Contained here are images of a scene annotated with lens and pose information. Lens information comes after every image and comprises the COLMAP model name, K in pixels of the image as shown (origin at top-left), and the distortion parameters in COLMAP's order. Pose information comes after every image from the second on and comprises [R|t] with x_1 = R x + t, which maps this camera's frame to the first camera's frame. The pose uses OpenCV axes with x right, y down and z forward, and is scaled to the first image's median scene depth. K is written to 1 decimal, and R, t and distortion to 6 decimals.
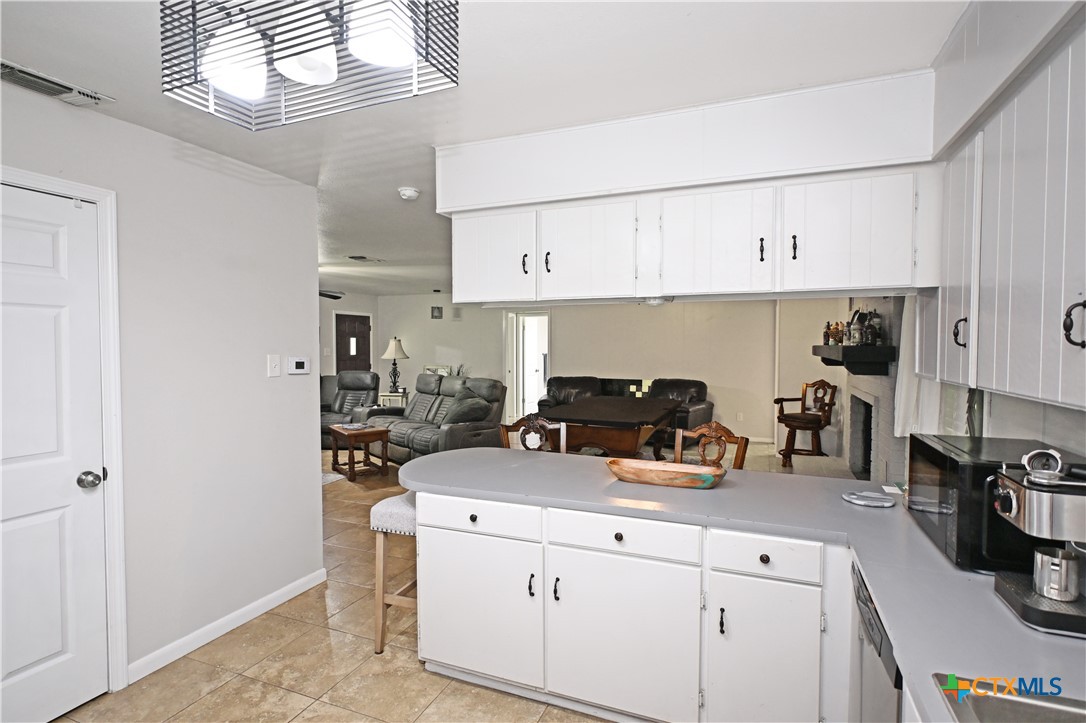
lens RADIAL K [[555.6, 0, 545.7], [0, 555.6, 357.7], [0, 0, 1]] dist [0.022868, 0.001340]
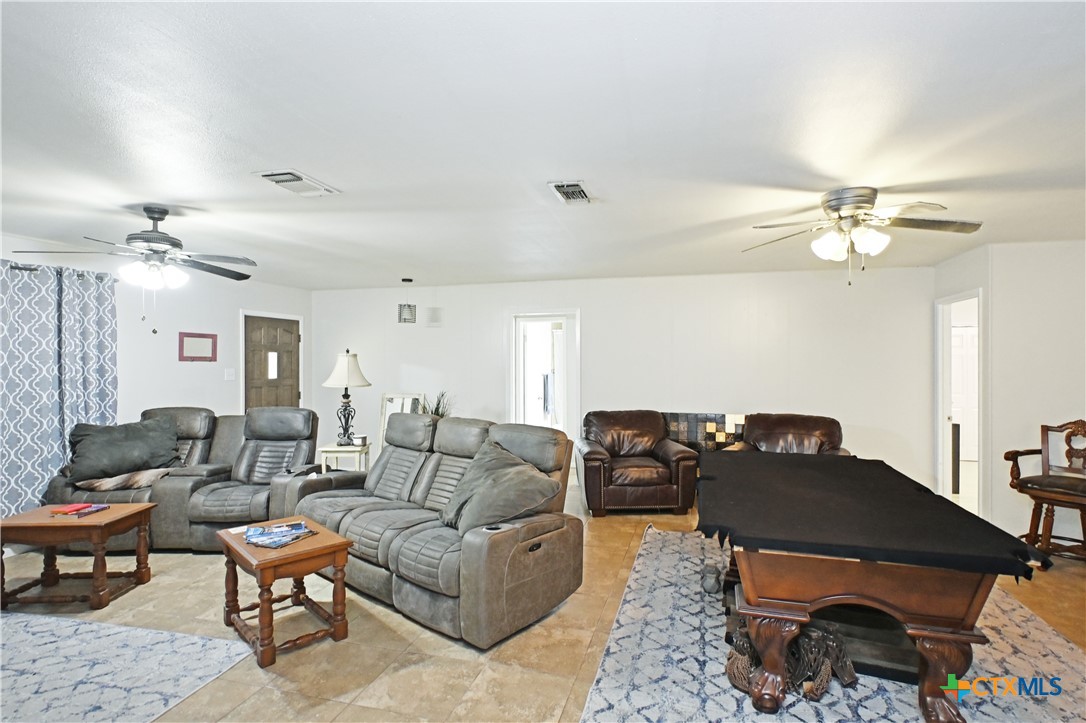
lens RADIAL K [[555.6, 0, 534.3], [0, 555.6, 363.5], [0, 0, 1]] dist [0.022868, 0.001340]
pose [[0.994559, -0.002068, 0.104156, -0.137990], [0.004345, 0.999756, -0.021636, -0.009055], [-0.104086, 0.021971, 0.994326, 0.402270]]
